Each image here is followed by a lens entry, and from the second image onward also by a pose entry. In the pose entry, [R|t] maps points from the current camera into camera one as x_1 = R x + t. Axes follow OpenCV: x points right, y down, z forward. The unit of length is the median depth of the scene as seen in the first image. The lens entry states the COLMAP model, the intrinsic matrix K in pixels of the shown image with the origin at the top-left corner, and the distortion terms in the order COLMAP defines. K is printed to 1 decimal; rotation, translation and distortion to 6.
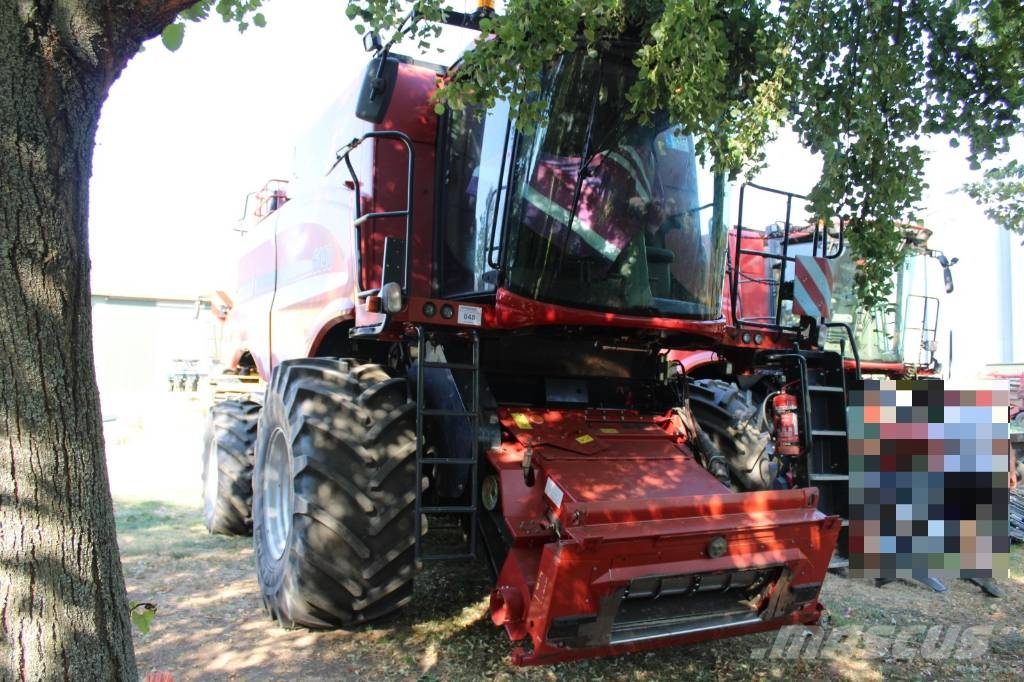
lens RADIAL K [[884.2, 0, 512.0], [0, 884.2, 341.0], [0, 0, 1]] dist [-0.164178, 0.159552]
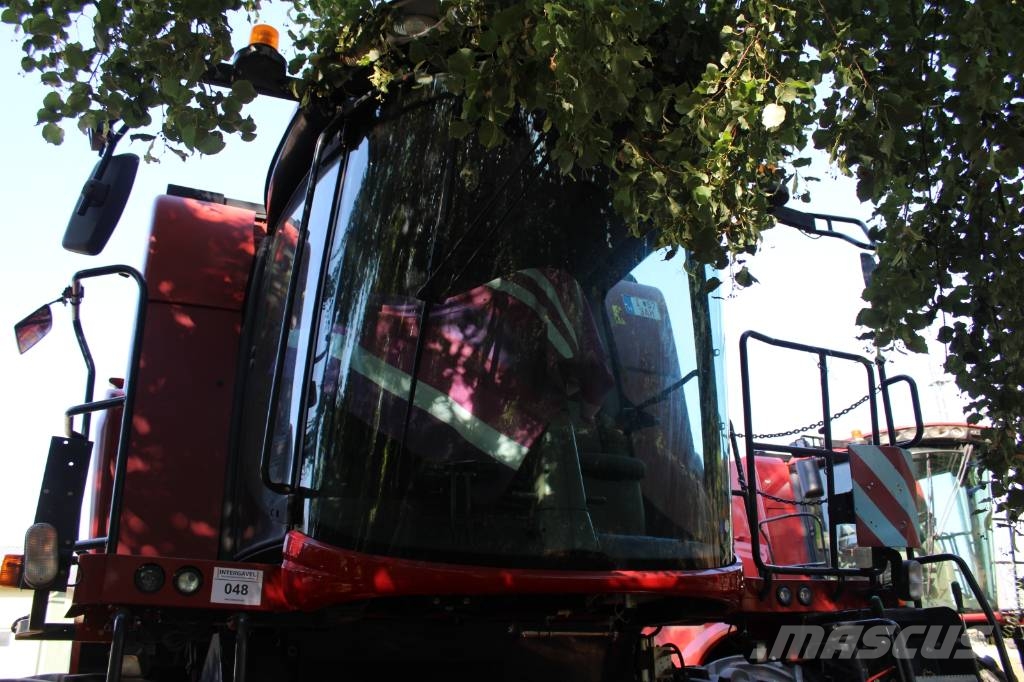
lens RADIAL K [[884.2, 0, 512.0], [0, 884.2, 341.0], [0, 0, 1]] dist [-0.164178, 0.159552]
pose [[0.997327, -0.071708, -0.014033, 0.114987], [0.064093, 0.950758, -0.303234, -0.002487], [0.035086, 0.301524, 0.952813, 0.422911]]
